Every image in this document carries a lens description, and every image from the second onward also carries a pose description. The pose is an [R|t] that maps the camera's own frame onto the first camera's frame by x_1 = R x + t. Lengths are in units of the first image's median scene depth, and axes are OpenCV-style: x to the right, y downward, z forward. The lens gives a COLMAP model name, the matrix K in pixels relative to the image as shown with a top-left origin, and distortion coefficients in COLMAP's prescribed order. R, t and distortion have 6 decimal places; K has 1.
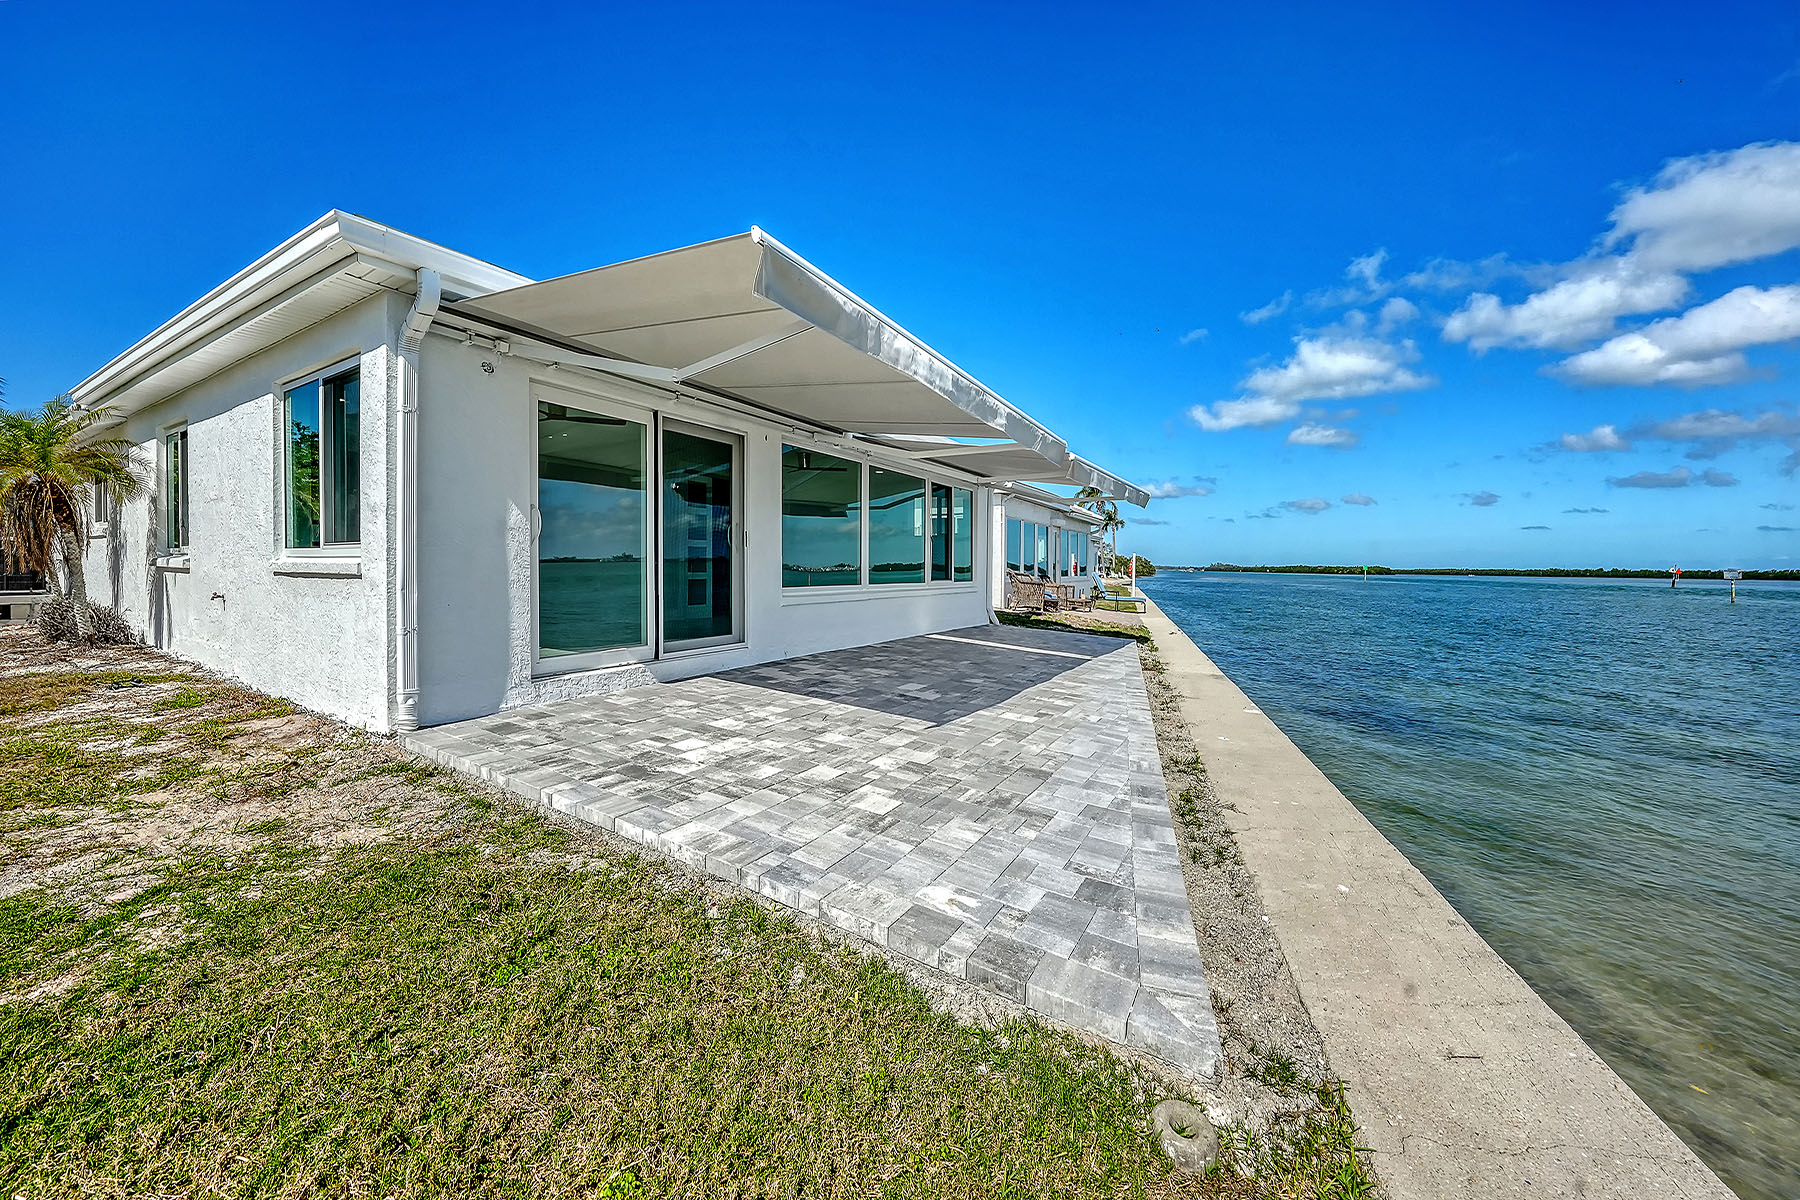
lens RADIAL K [[630.6, 0, 884.8], [0, 630.6, 592.1], [0, 0, 1]] dist [-0.002062, 0.000328]
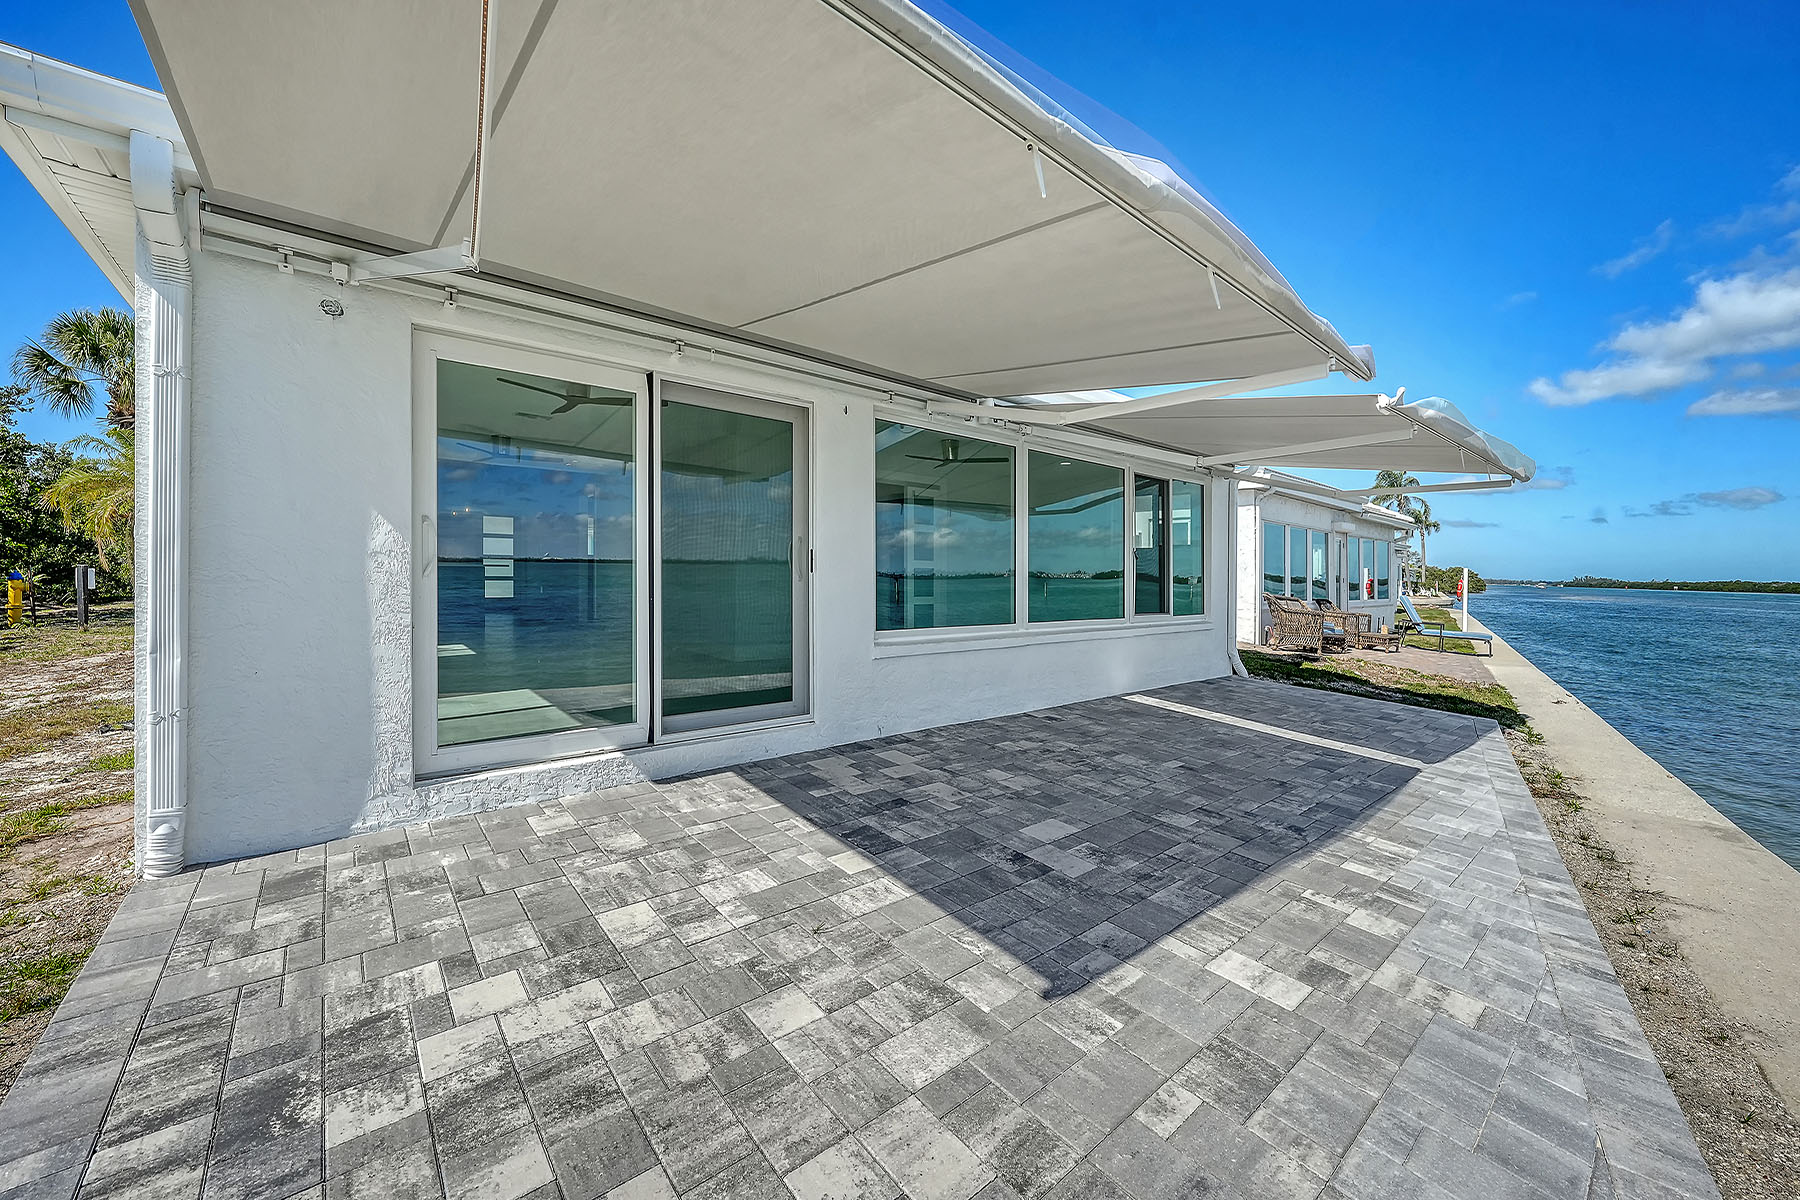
lens RADIAL K [[638.6, 0, 910.5], [0, 638.6, 566.7], [0, 0, 1]] dist [-0.012347, 0.000454]
pose [[0.946868, 0.004736, -0.321587, 0.069433], [-0.021581, 0.998574, -0.048836, -0.032777], [0.320897, 0.053181, 0.945620, 0.275420]]
